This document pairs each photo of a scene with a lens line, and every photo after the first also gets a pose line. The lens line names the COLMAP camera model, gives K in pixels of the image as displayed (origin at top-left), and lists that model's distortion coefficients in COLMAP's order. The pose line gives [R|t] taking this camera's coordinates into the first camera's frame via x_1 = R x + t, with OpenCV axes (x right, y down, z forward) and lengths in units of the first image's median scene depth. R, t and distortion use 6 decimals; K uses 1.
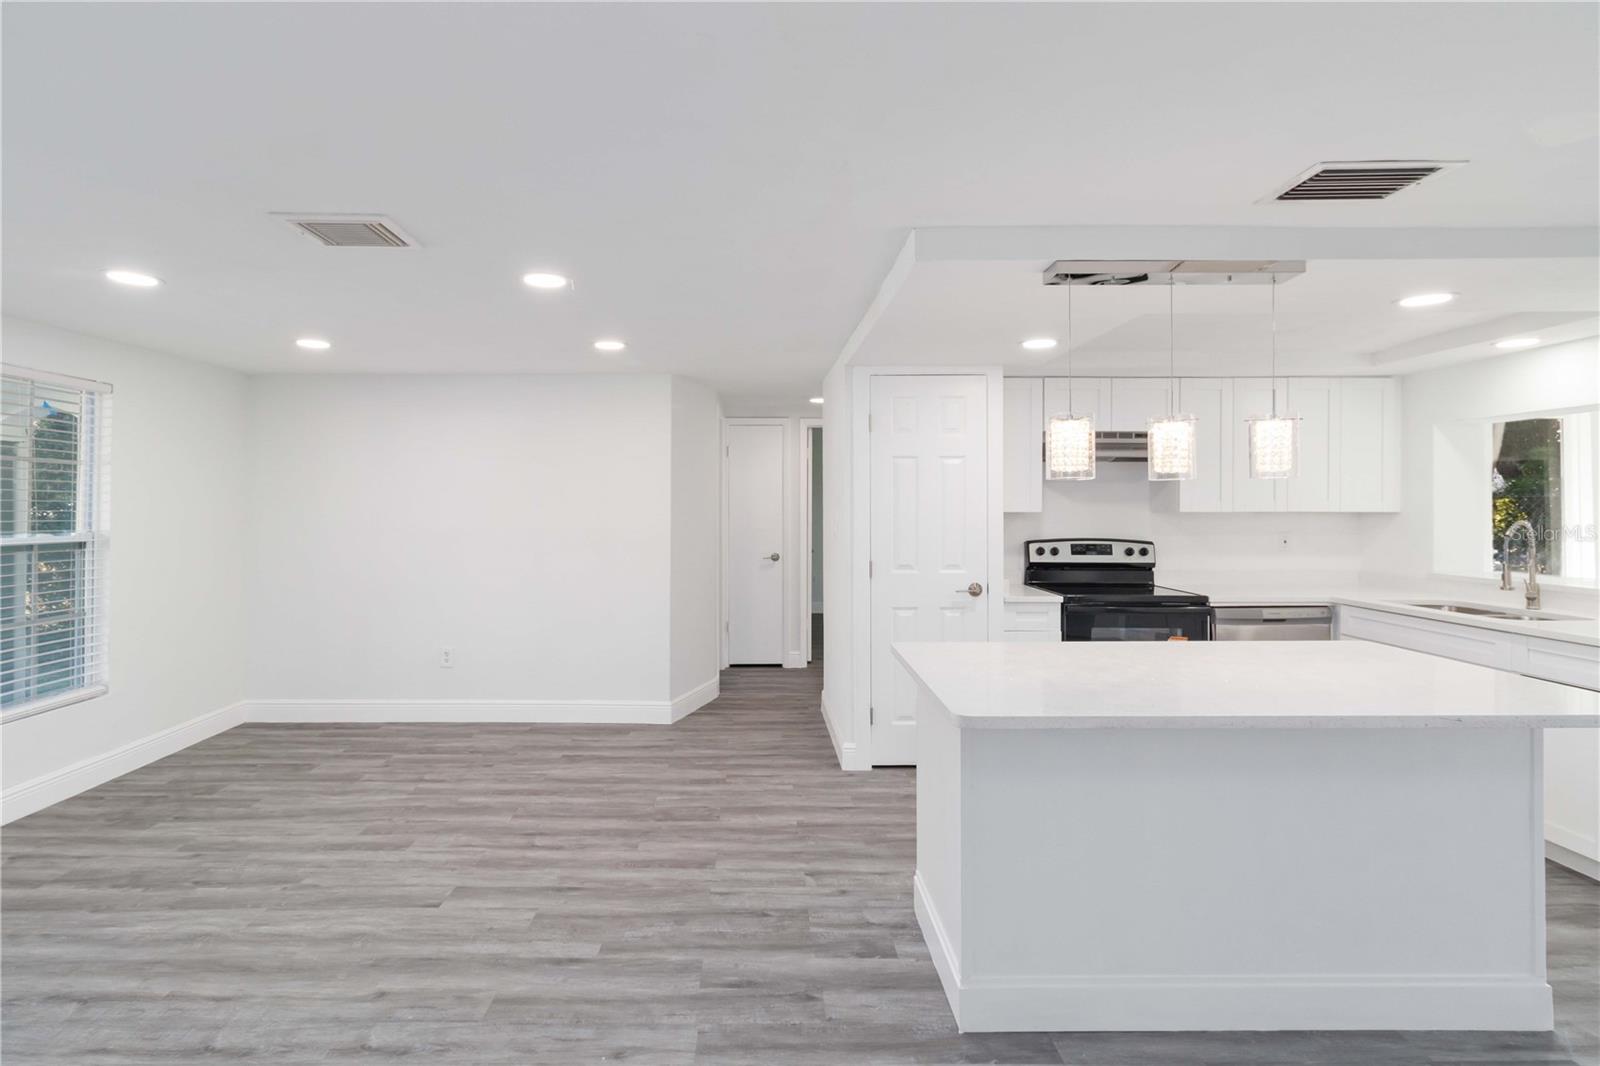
lens RADIAL K [[773.1, 0, 750.2], [0, 773.1, 502.6], [0, 0, 1]] dist [0.003432, -0.000501]
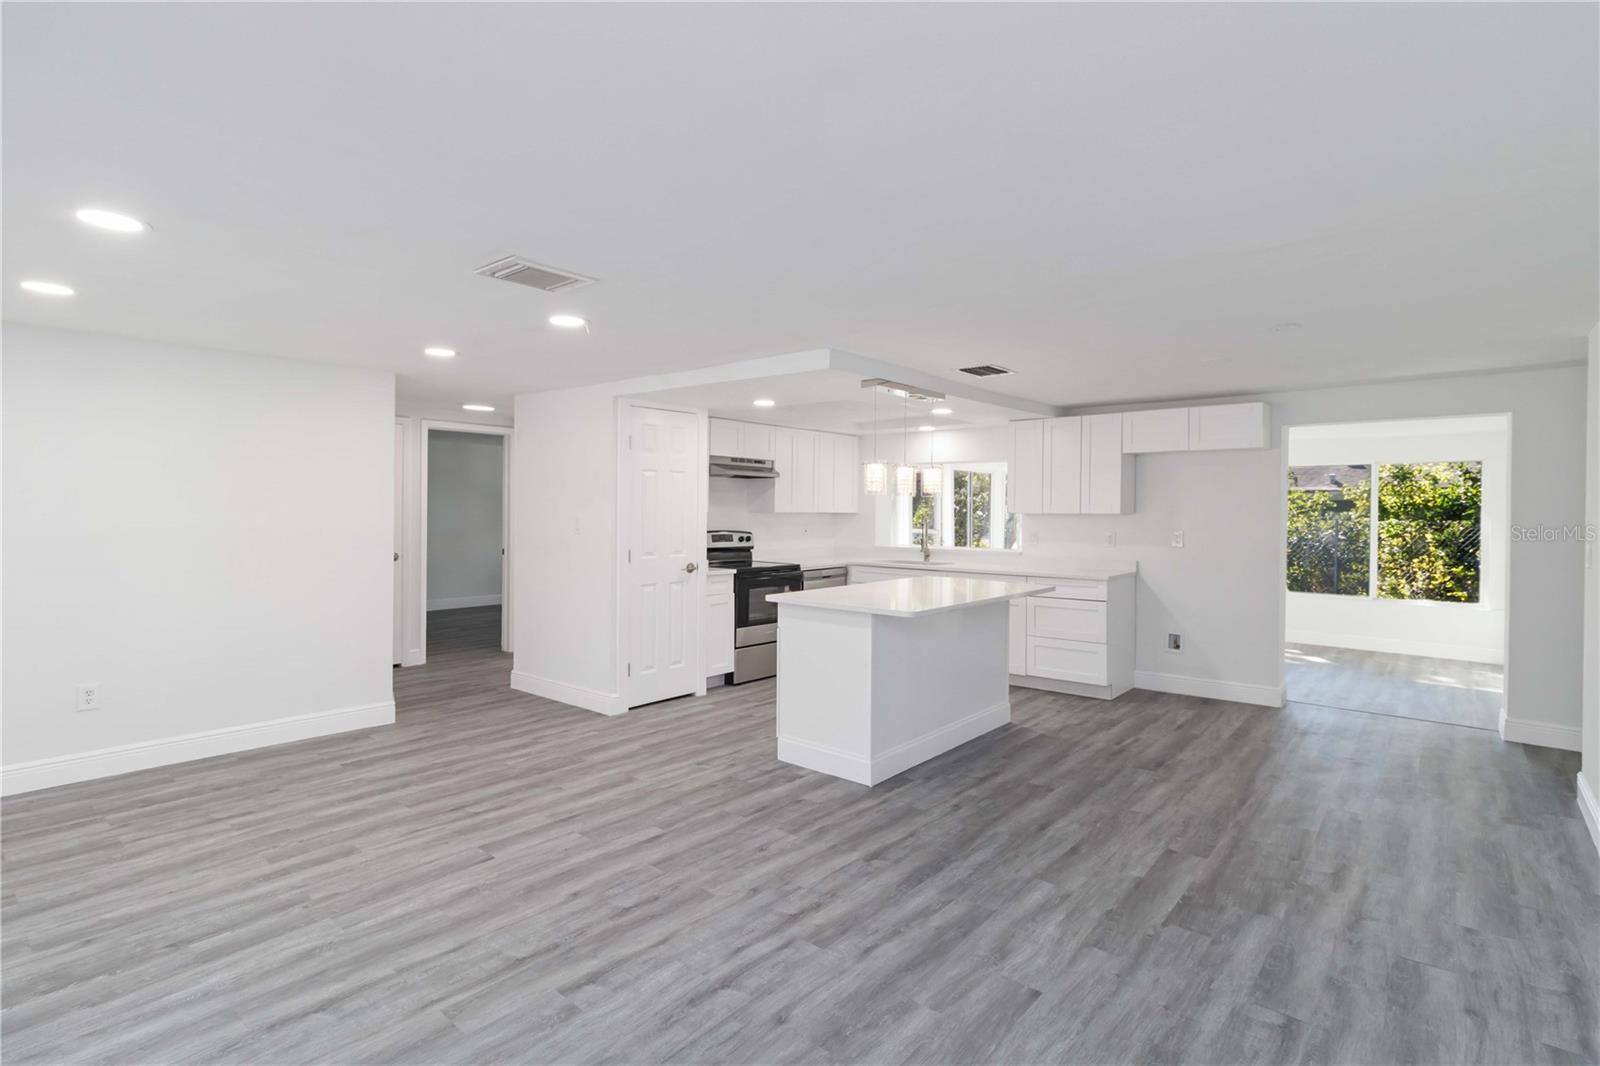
lens RADIAL K [[773.1, 0, 774.6], [0, 773.1, 512.5], [0, 0, 1]] dist [0.003432, -0.000501]
pose [[0.666836, 0.001946, 0.745202, -0.846087], [-0.012113, 0.999893, 0.008228, -0.000426], [-0.745106, -0.014513, 0.666788, -0.051108]]
